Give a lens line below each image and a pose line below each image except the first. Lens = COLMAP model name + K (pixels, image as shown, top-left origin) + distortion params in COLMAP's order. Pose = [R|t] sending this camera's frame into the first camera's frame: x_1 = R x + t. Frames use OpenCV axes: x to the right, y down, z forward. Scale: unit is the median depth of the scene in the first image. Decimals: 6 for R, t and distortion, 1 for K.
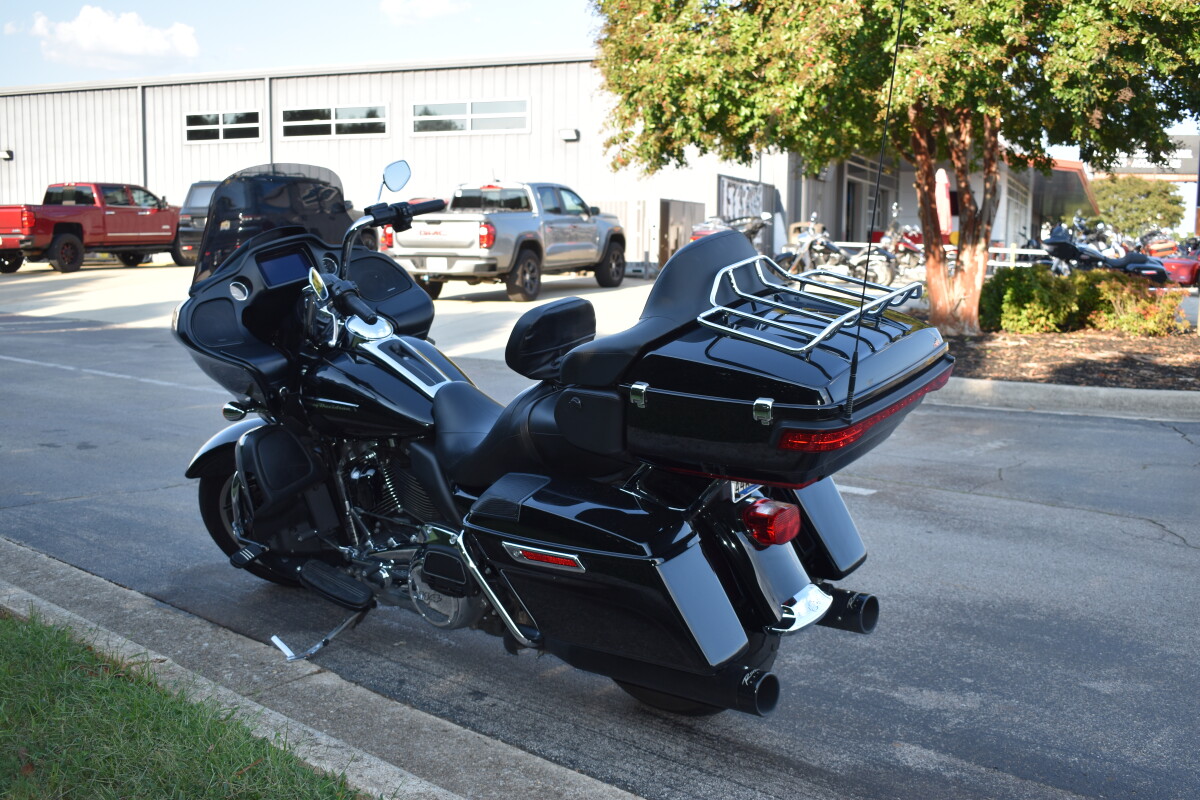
lens RADIAL K [[1314.6, 0, 600.0], [0, 1314.6, 400.0], [0, 0, 1]] dist [-0.085623, 0.012164]
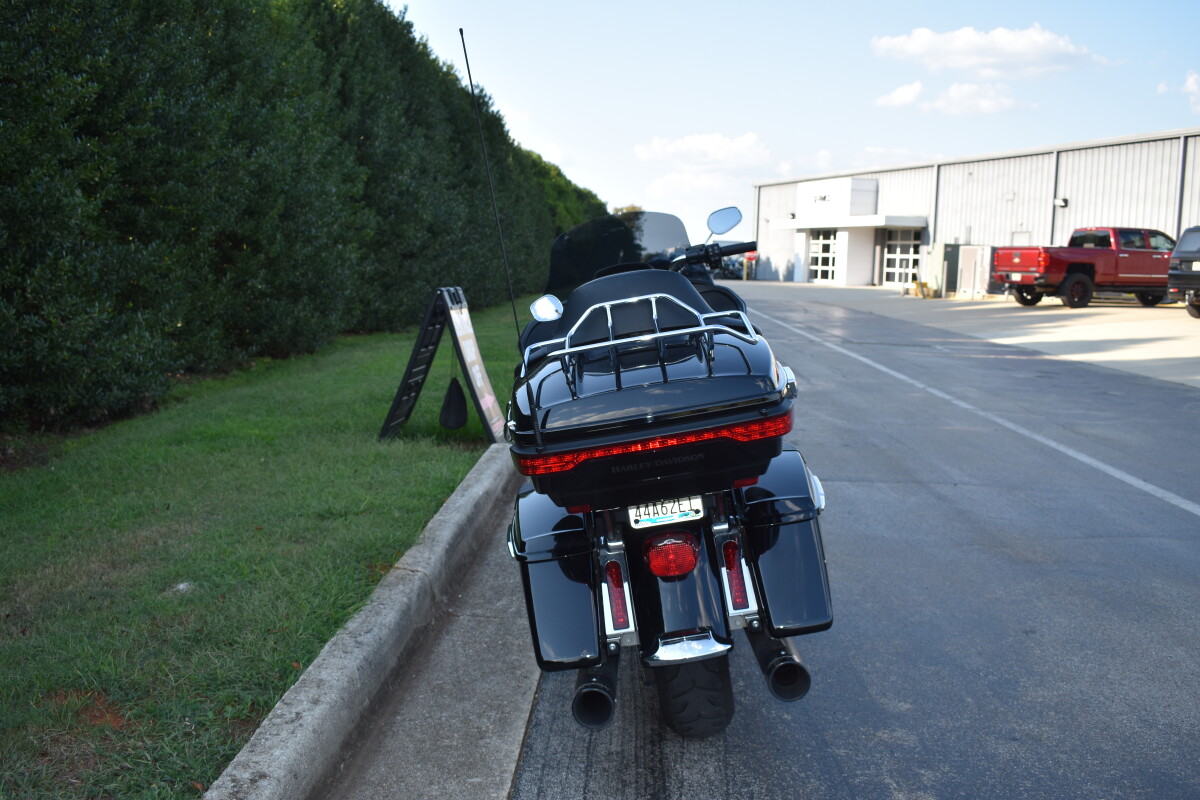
lens RADIAL K [[1199.0, 0, 600.0], [0, 1199.0, 400.0], [0, 0, 1]] dist [-0.090157, 0.001946]
pose [[0.606515, 0.099359, -0.788840, 0.306158], [-0.115992, 0.992603, 0.035842, -0.020174], [0.786566, 0.069760, 0.613553, 0.140204]]
